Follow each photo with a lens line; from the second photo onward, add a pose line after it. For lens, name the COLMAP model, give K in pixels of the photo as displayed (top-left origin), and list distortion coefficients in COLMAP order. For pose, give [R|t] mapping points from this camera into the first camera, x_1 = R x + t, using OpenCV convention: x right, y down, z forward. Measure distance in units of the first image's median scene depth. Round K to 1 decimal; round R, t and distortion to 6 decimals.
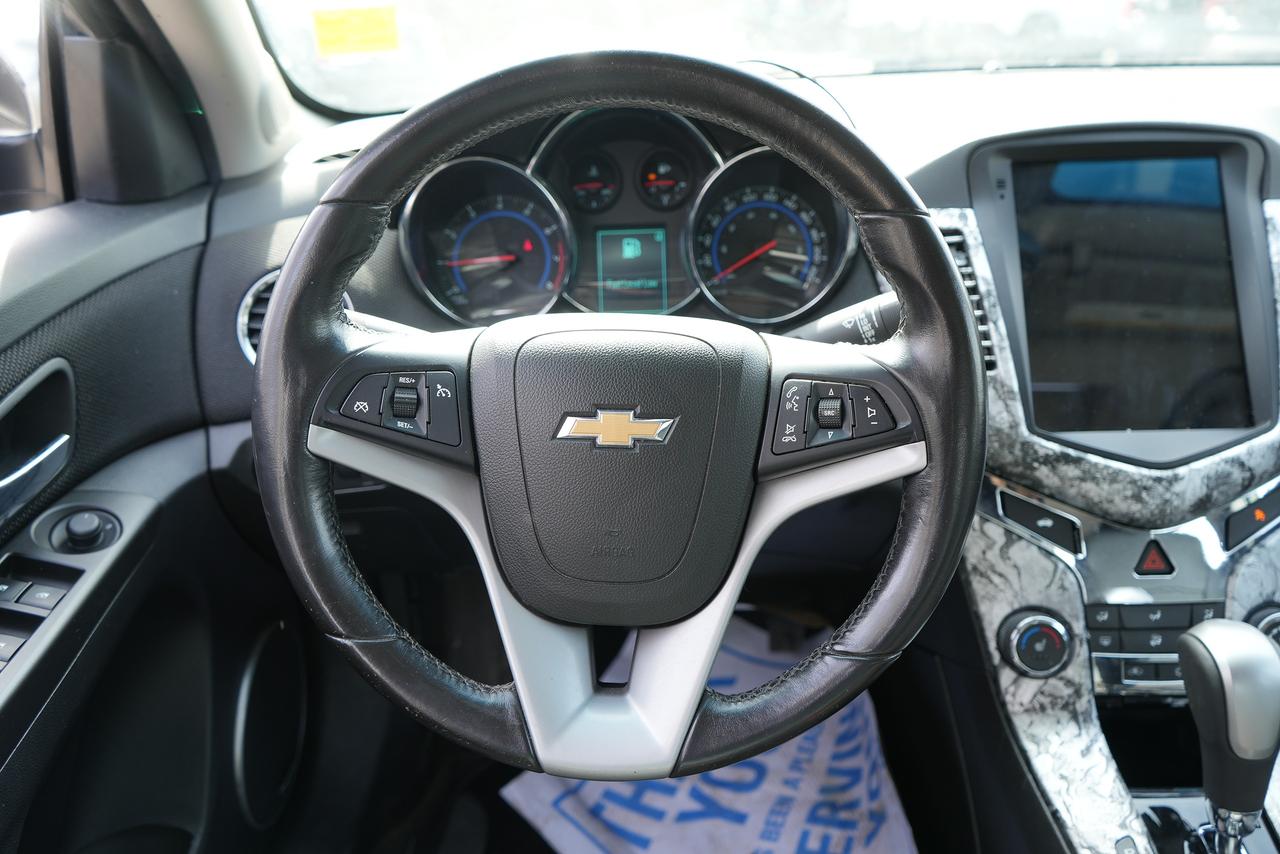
lens RADIAL K [[1017.2, 0, 628.3], [0, 1017.2, 419.3], [0, 0, 1]] dist [-0.014224, 0.000670]
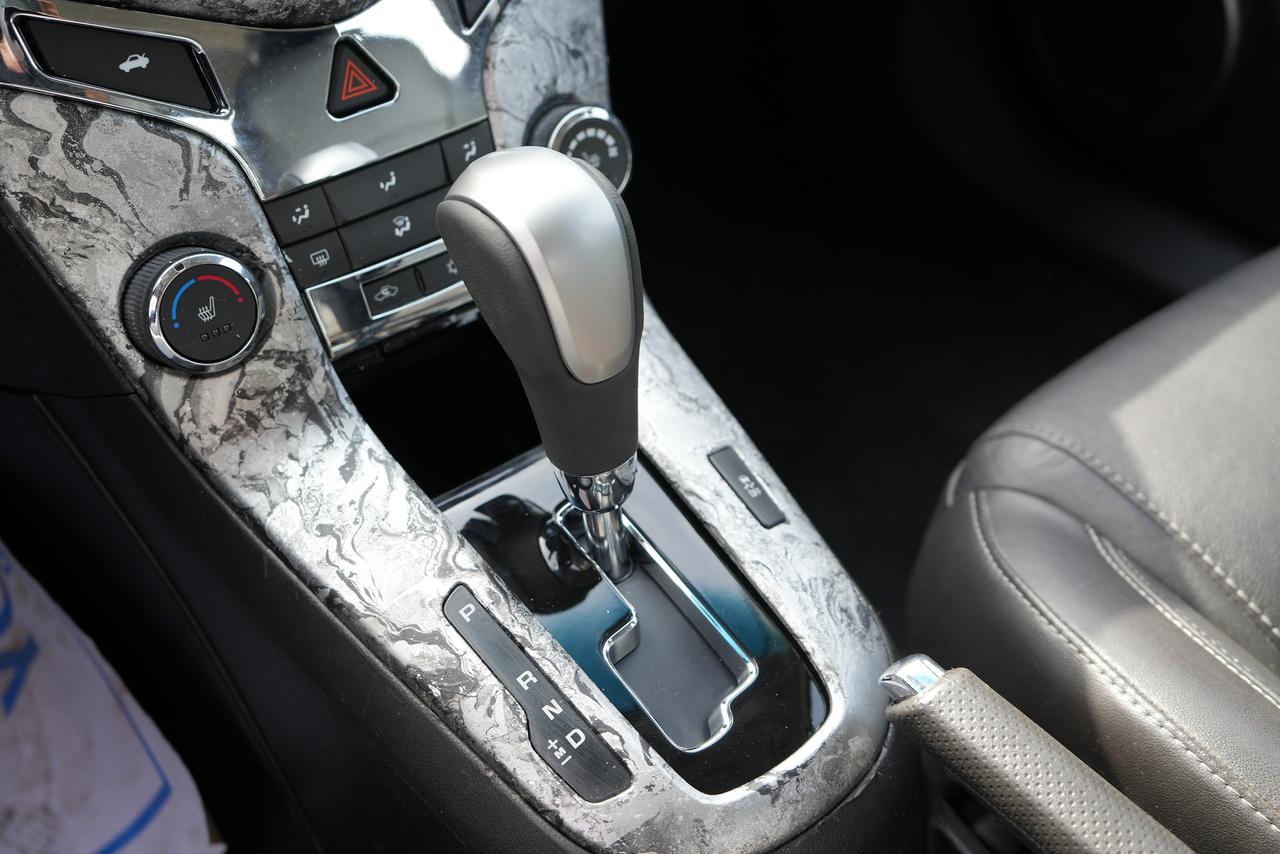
lens RADIAL K [[1450.4, 0, 640.1], [0, 1450.4, 423.3], [0, 0, 1]] dist [0.001266, 0.000000]
pose [[0.755851, -0.391447, 0.524842, 0.172526], [0.217465, 0.906184, 0.362684, 0.061663], [-0.617575, -0.160000, 0.770066, 0.313895]]
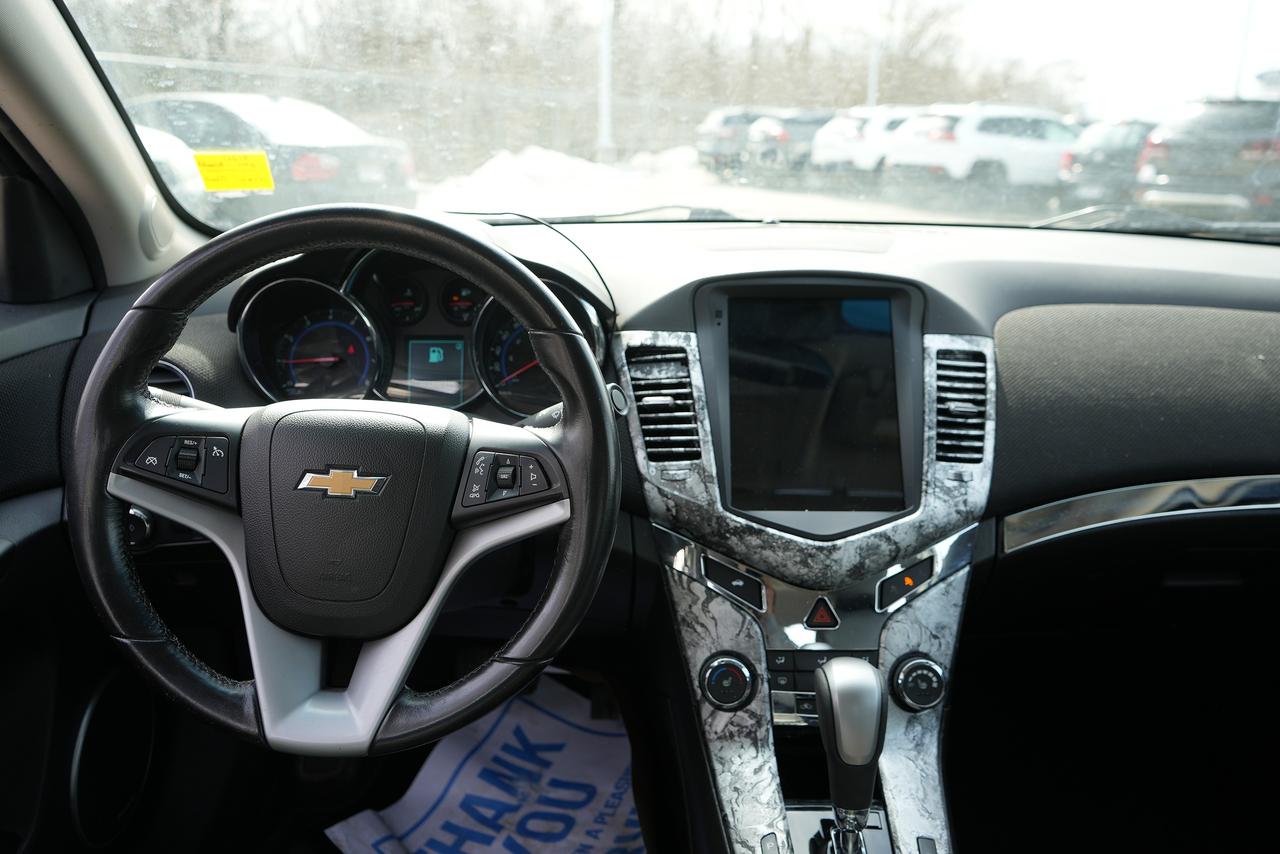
lens RADIAL K [[1017.2, 0, 638.1], [0, 1017.2, 416.8], [0, 0, 1]] dist [-0.014224, 0.000670]
pose [[0.998830, 0.033587, 0.034803, 0.245132], [-0.029272, 0.992602, -0.117829, 0.051677], [-0.038503, 0.116672, 0.992424, -0.260637]]
